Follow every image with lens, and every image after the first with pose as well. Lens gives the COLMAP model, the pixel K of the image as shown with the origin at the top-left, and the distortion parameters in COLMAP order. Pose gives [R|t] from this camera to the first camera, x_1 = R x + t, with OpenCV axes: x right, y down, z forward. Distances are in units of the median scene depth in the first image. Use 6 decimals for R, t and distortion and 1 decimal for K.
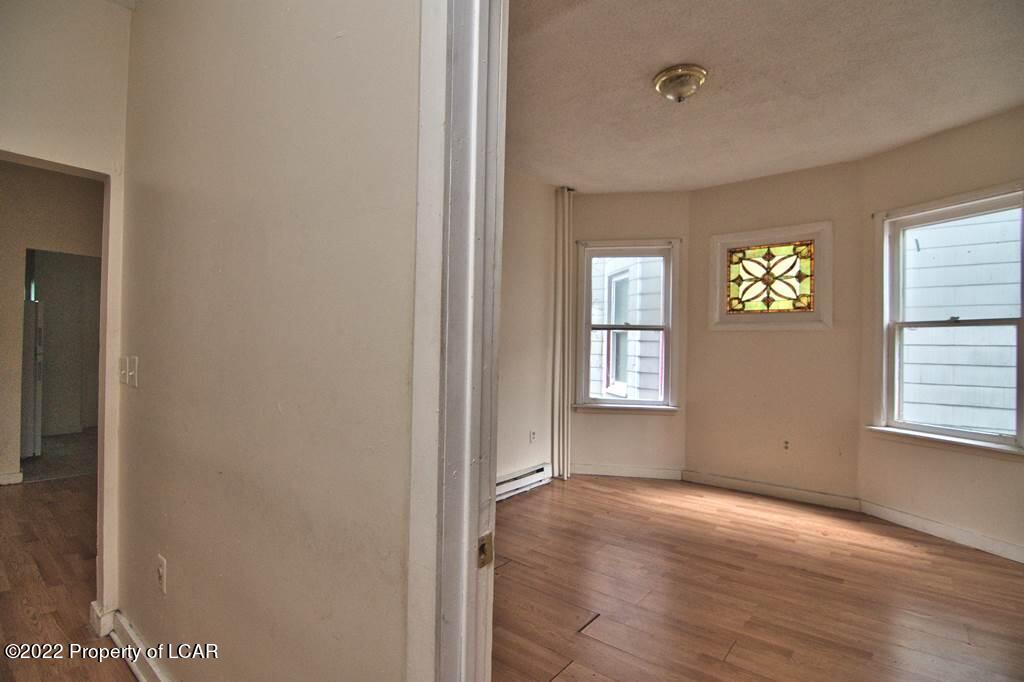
lens RADIAL K [[490.1, 0, 513.3], [0, 490.1, 342.2], [0, 0, 1]] dist [-0.003096, -0.013132]
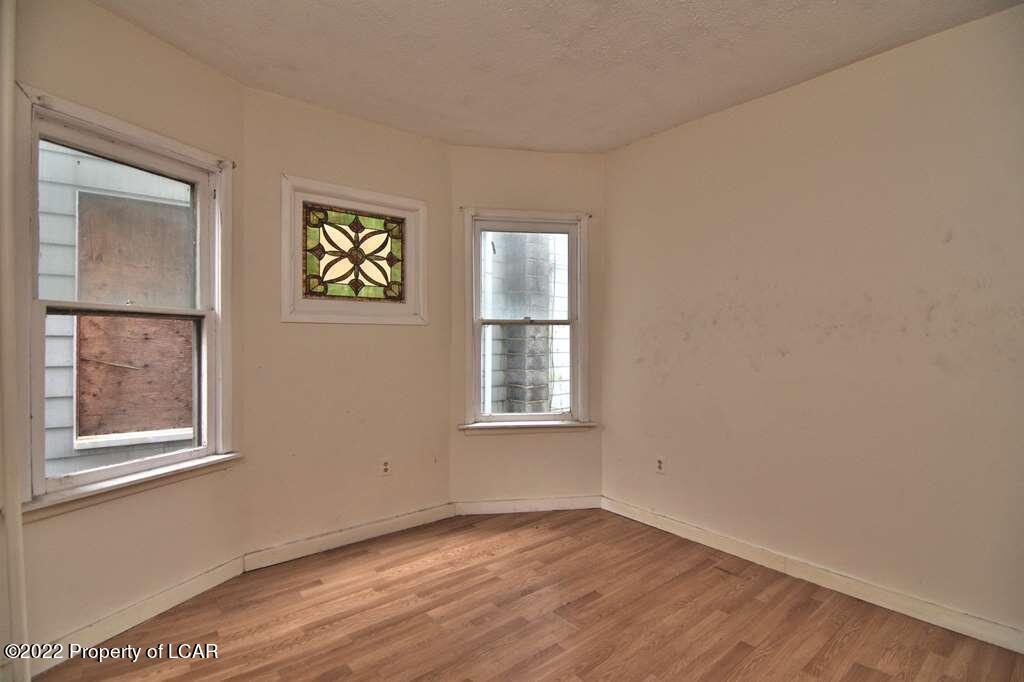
lens RADIAL K [[490.1, 0, 513.3], [0, 490.1, 342.2], [0, 0, 1]] dist [-0.003096, -0.013132]
pose [[0.199910, -0.019636, 0.979618, -0.180157], [-0.003949, 0.999775, 0.020846, -0.012442], [-0.979806, -0.008036, 0.199787, 0.613808]]
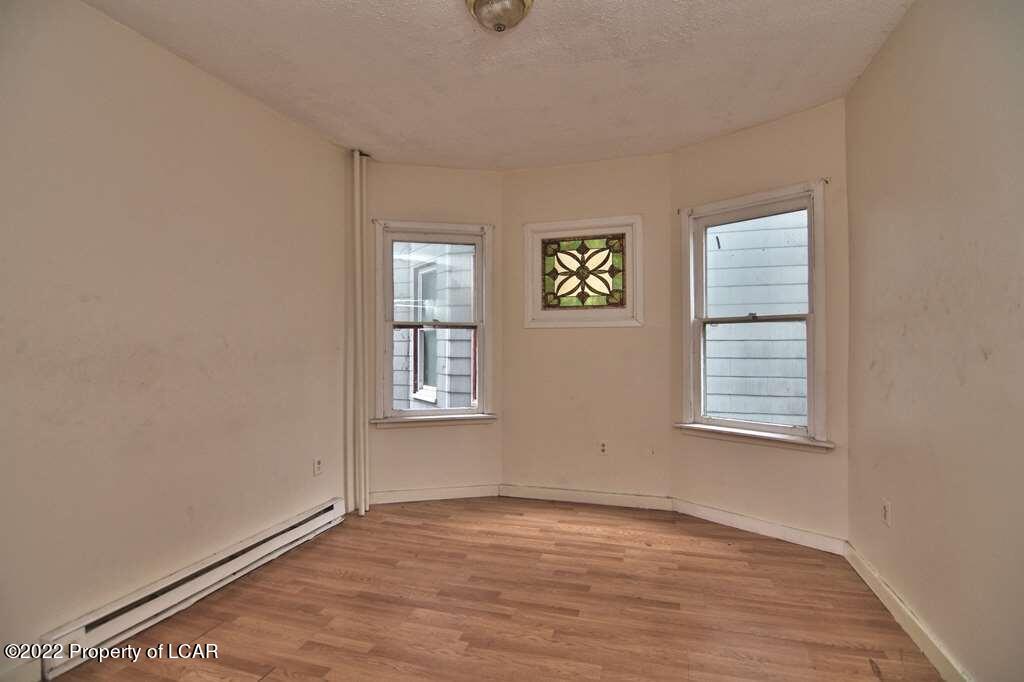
lens RADIAL K [[490.1, 0, 513.3], [0, 490.1, 342.2], [0, 0, 1]] dist [-0.003096, -0.013132]
pose [[0.926659, -0.016060, 0.375559, 0.040217], [0.014883, 0.999871, 0.006034, -0.003653], [-0.375608, -0.000002, 0.926779, 0.175654]]
